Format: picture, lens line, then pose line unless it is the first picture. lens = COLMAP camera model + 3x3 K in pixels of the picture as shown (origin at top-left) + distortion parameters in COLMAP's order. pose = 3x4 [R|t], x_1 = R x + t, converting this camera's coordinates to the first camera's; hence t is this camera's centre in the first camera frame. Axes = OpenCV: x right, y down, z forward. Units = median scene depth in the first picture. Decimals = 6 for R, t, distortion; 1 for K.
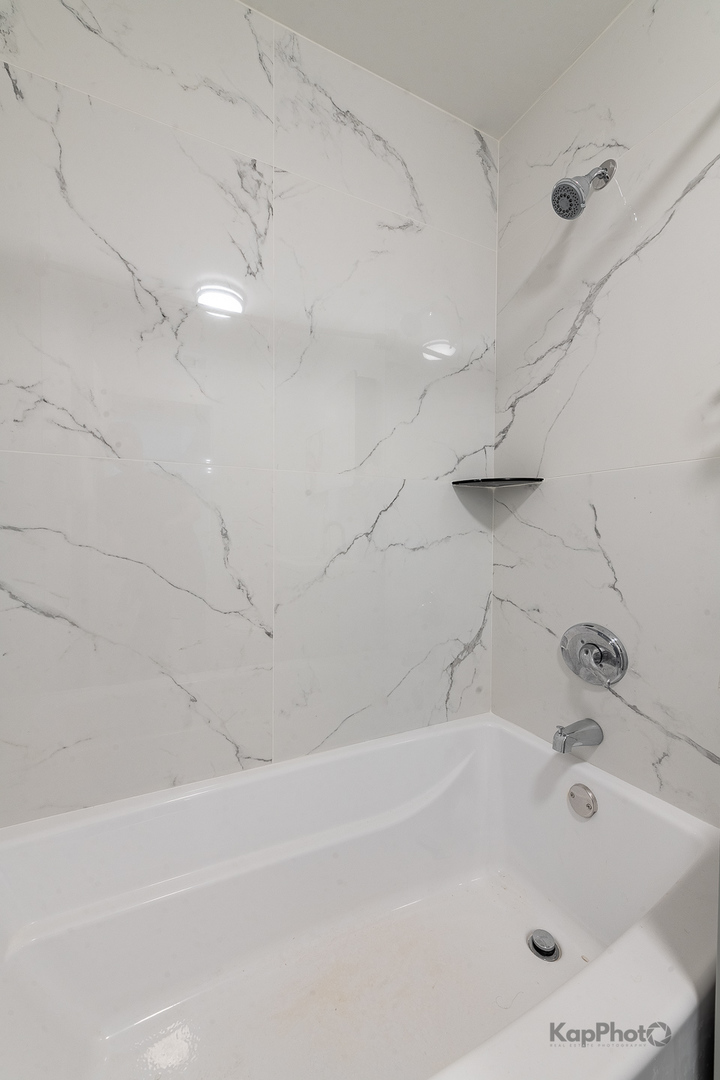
lens RADIAL K [[430.0, 0, 356.5], [0, 430.0, 539.2], [0, 0, 1]] dist [0.006226, -0.002005]
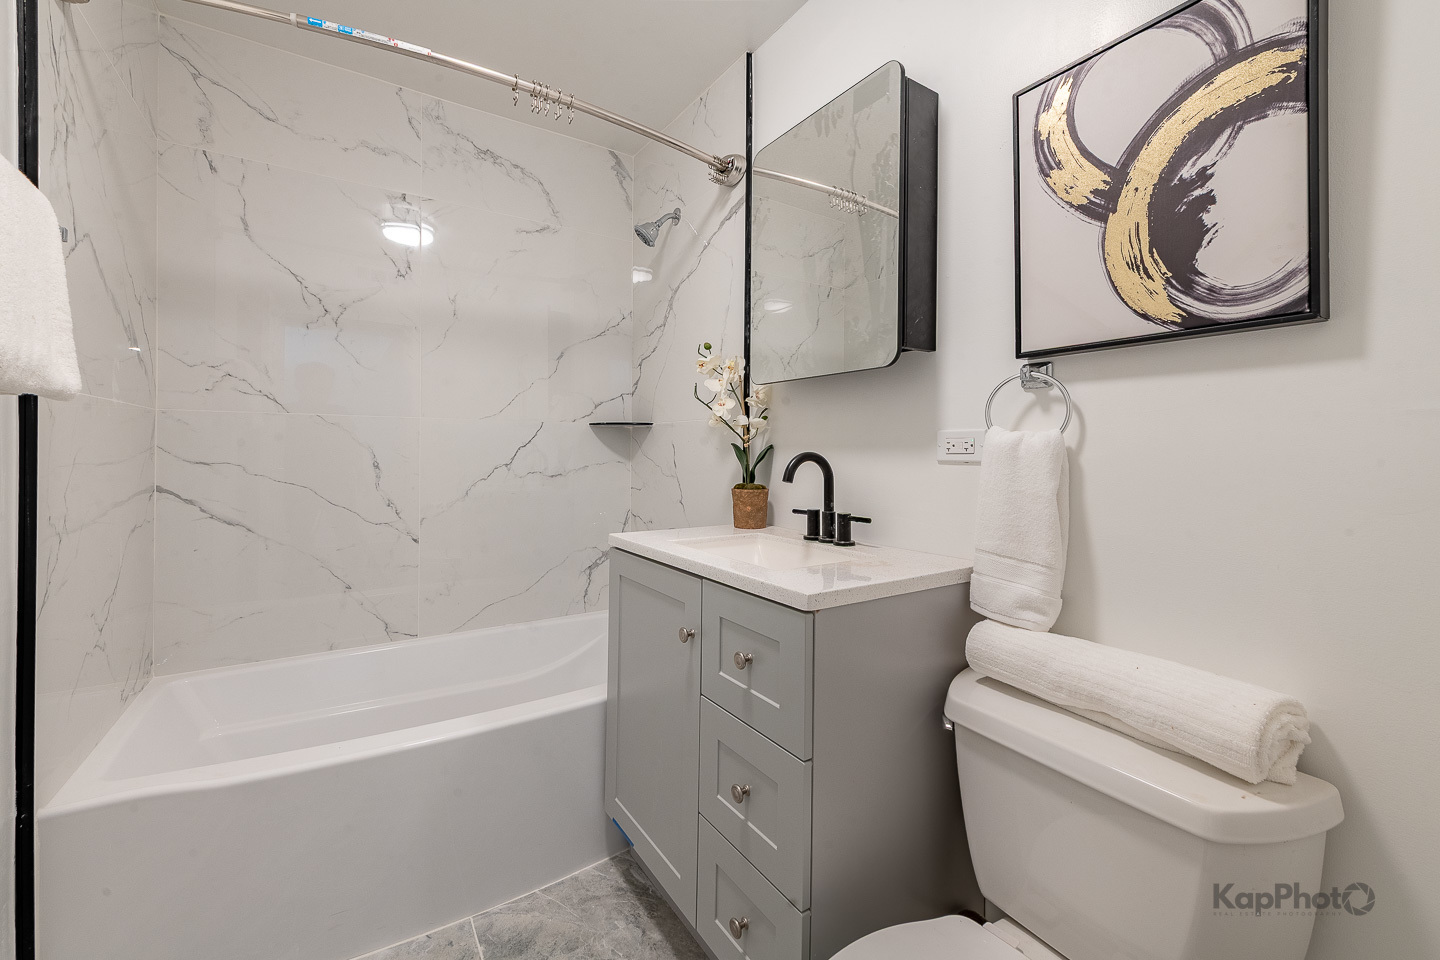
lens RADIAL K [[573.3, 0, 775.0], [0, 573.3, 453.1], [0, 0, 1]] dist [0.006226, -0.002005]
pose [[0.982532, 0.005551, 0.186013, 0.558205], [-0.003425, 0.999925, -0.011751, -0.033082], [-0.186064, 0.010909, 0.982477, -0.960430]]
